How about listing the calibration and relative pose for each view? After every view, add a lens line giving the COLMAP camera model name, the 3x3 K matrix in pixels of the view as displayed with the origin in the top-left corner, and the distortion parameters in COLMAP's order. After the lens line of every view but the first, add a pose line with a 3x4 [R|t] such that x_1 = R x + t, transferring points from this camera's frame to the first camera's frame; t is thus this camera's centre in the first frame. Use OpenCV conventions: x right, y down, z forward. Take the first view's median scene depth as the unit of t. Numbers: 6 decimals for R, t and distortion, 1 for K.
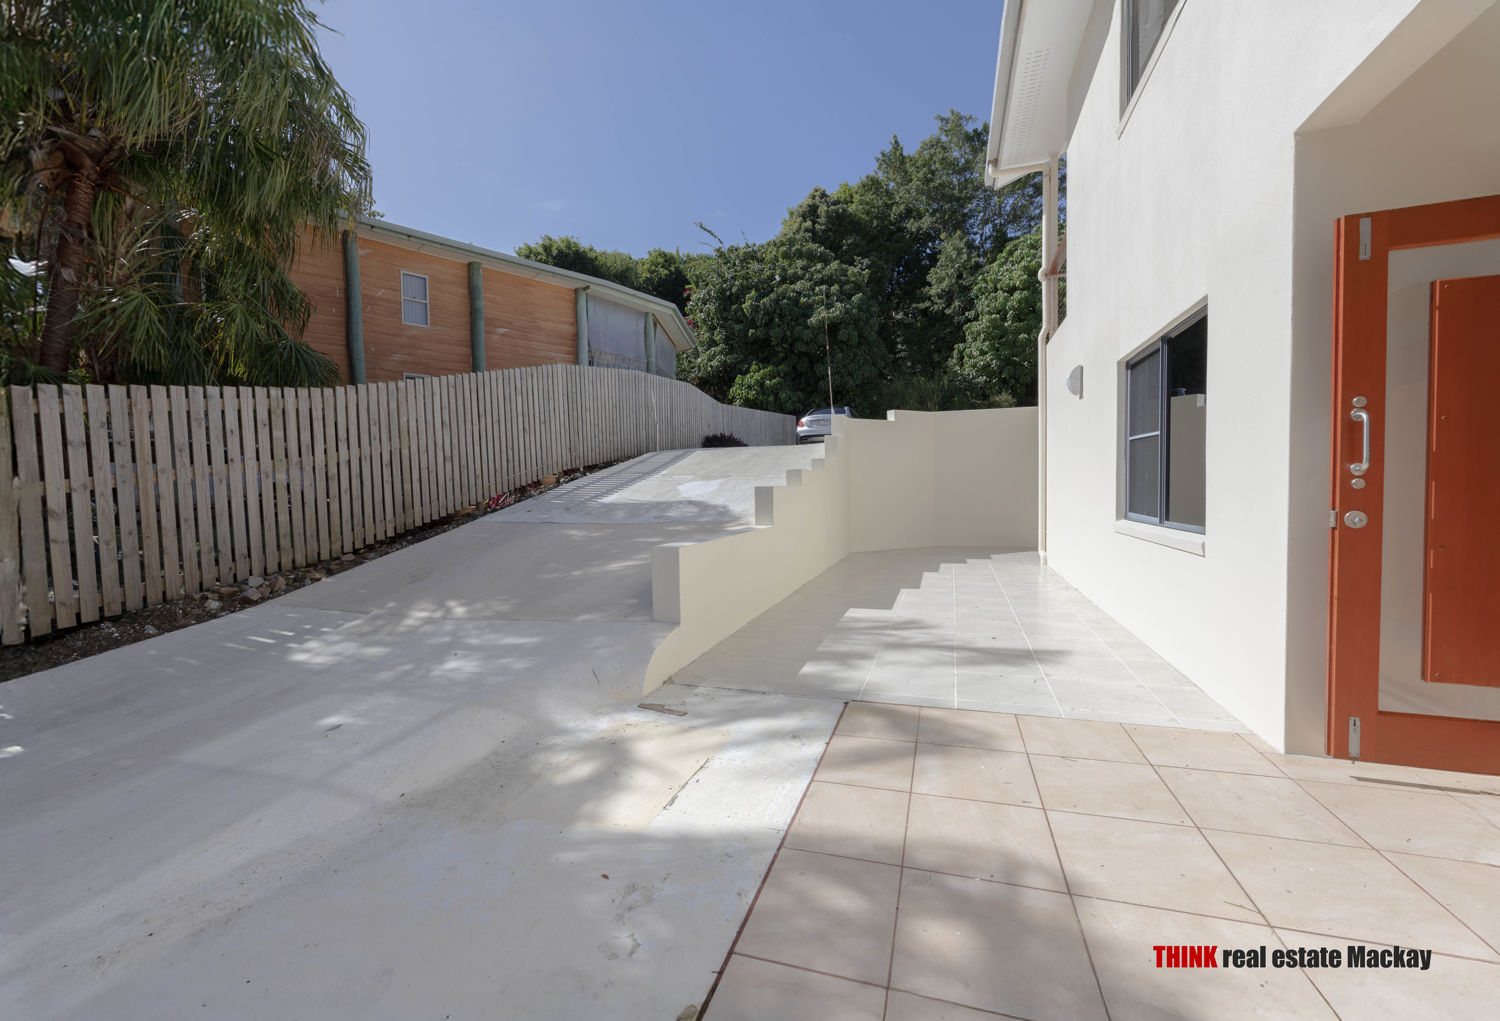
lens RADIAL K [[593.6, 0, 755.5], [0, 593.6, 504.3], [0, 0, 1]] dist [-0.002992, 0.002202]
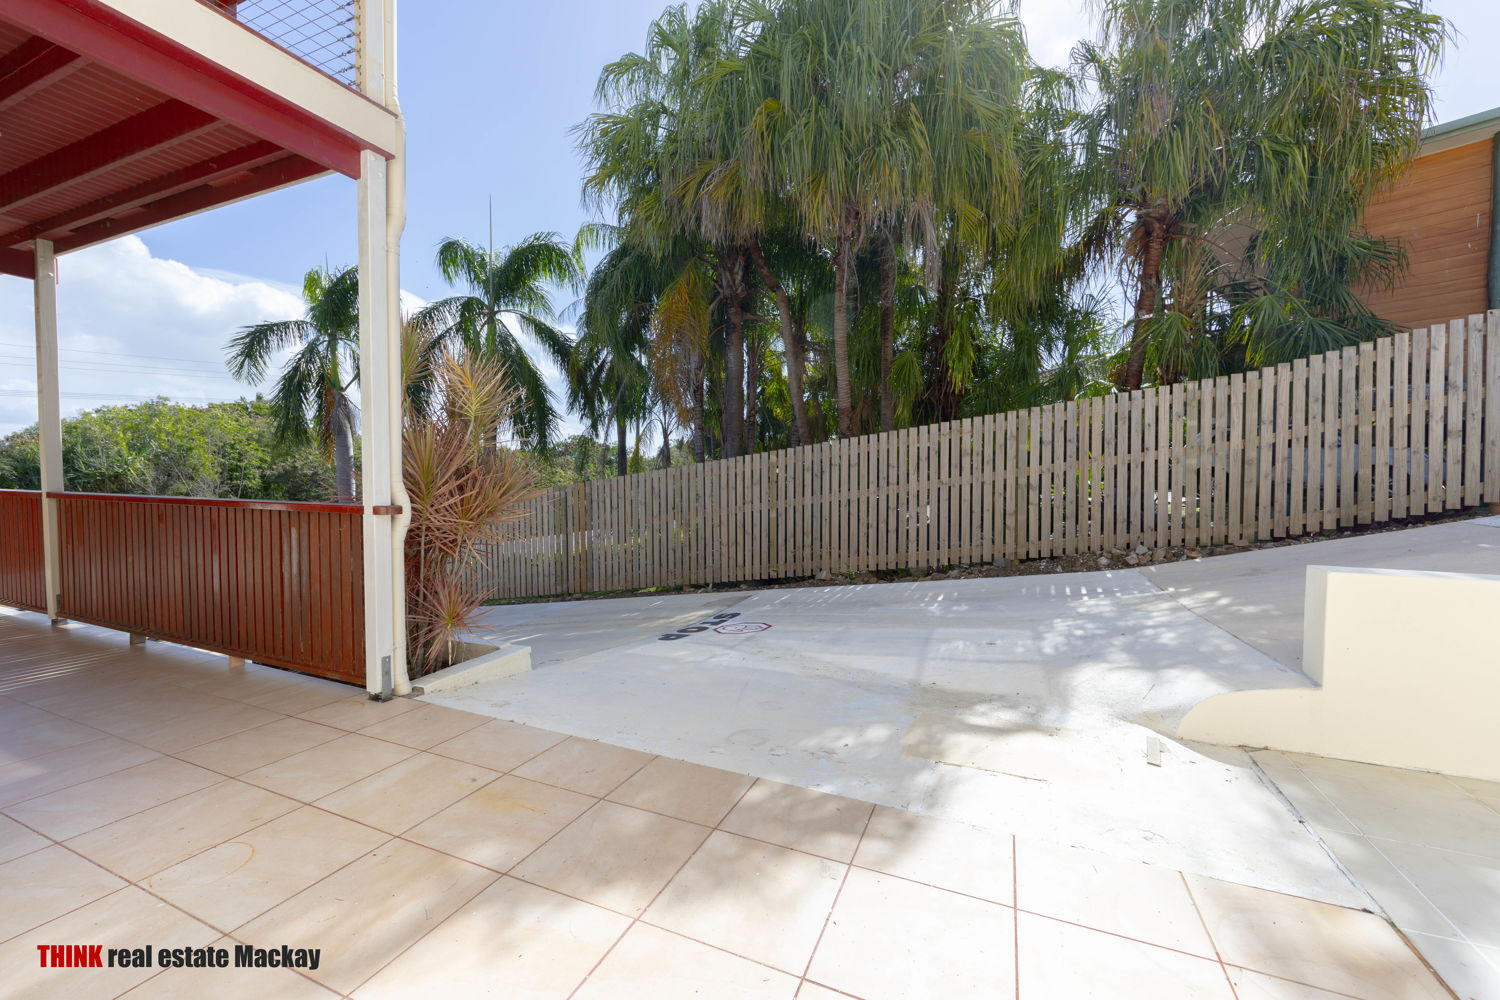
lens RADIAL K [[599.2, 0, 752.3], [0, 599.2, 494.0], [0, 0, 1]] dist [0.001413, 0.000595]
pose [[-0.086854, 0.046678, -0.995127, 0.413396], [-0.031185, 0.998285, 0.049548, -0.017911], [0.995733, 0.035337, -0.085250, 0.302112]]
